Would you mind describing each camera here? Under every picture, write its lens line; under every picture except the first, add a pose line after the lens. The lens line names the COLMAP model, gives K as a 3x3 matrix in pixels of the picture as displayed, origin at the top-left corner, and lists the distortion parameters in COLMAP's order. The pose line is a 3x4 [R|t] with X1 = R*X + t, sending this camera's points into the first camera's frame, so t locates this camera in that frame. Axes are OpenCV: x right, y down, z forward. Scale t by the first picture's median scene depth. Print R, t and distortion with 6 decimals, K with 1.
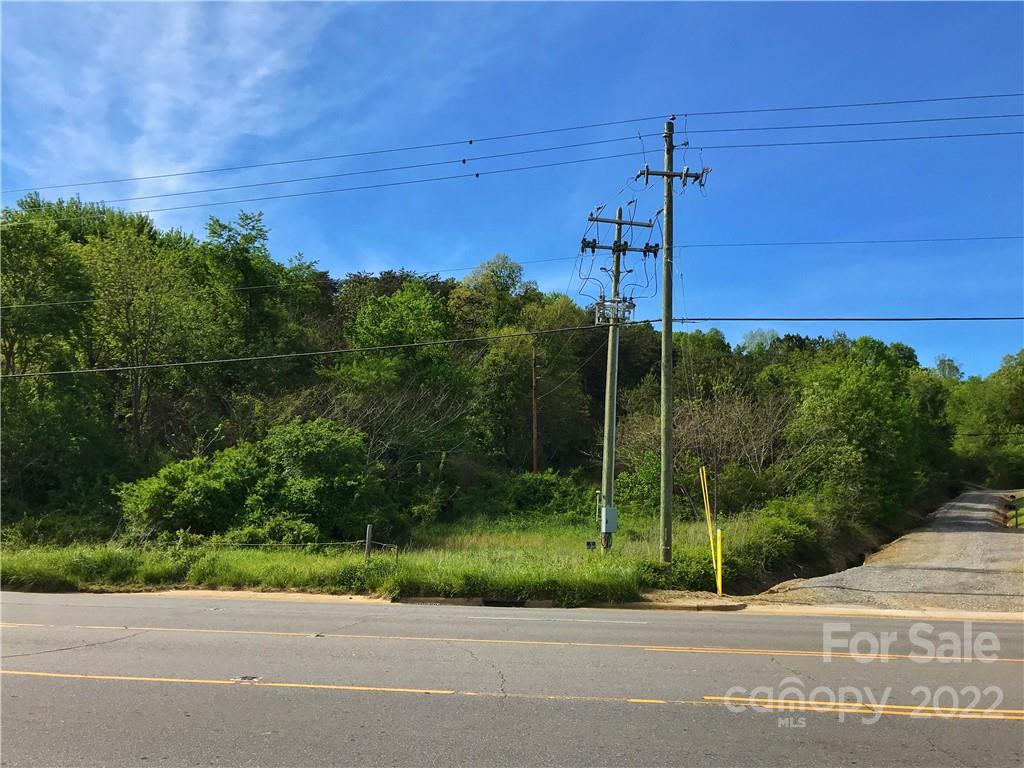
lens RADIAL K [[826.2, 0, 546.1], [0, 826.2, 392.1], [0, 0, 1]] dist [0.002327, -0.001796]
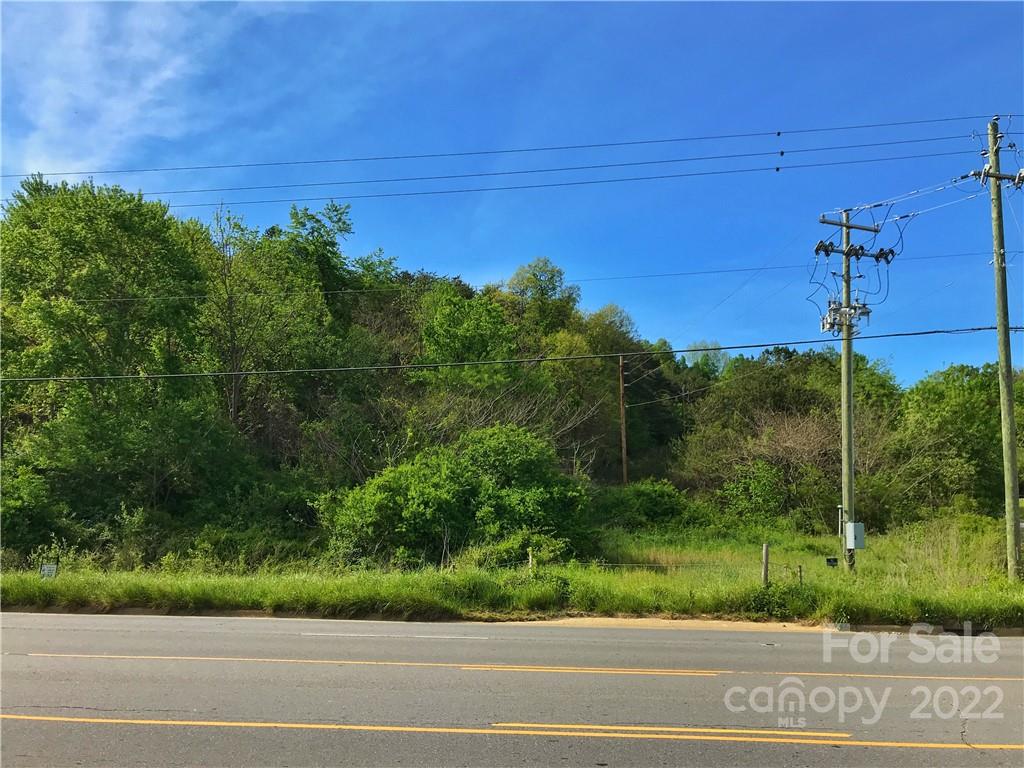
lens RADIAL K [[826.2, 0, 520.8], [0, 826.2, 377.1], [0, 0, 1]] dist [0.002327, -0.001796]
pose [[0.995388, 0.020434, 0.093730, -0.387806], [-0.017839, 0.999436, -0.028445, 0.005798], [-0.094258, 0.026641, 0.995191, 0.079016]]
